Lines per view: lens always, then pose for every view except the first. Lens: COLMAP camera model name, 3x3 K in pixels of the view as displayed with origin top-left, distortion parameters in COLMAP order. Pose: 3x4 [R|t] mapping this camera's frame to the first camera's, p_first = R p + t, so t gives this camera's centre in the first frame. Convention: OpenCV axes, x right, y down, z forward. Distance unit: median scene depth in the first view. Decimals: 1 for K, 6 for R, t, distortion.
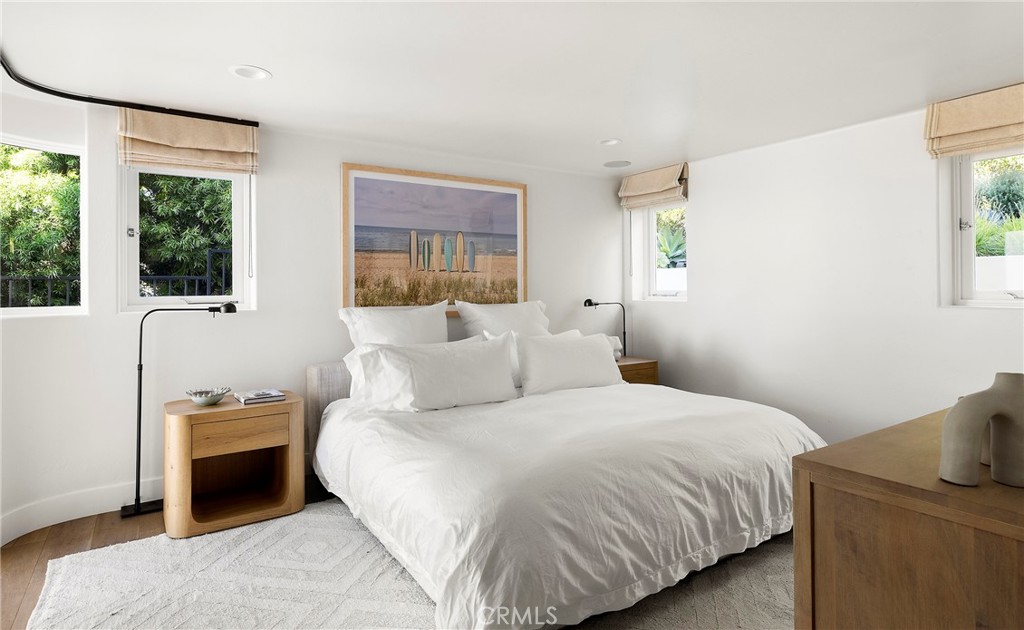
lens RADIAL K [[542.4, 0, 511.7], [0, 542.4, 295.6], [0, 0, 1]] dist [-0.001163, 0.000561]
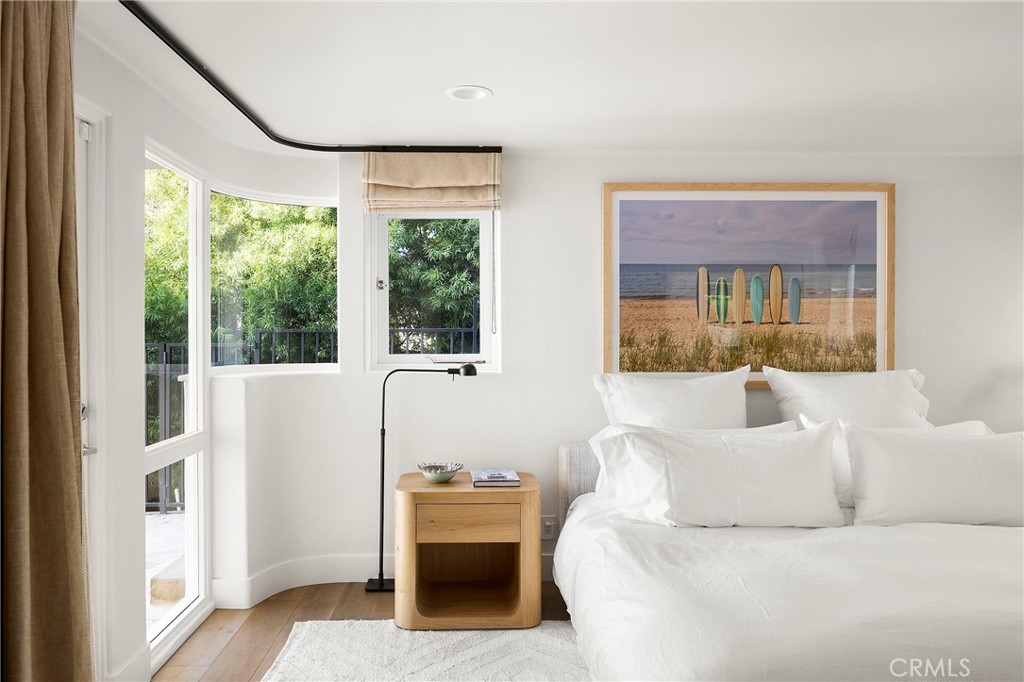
lens RADIAL K [[716.9, 0, 512.0], [0, 716.9, 341.0], [0, 0, 1]] dist [-0.008712, -0.002459]
pose [[0.844477, 0.015086, -0.535380, 0.140026], [-0.013106, 0.999886, 0.007503, -0.032357], [0.535432, 0.000681, 0.844578, 0.087172]]
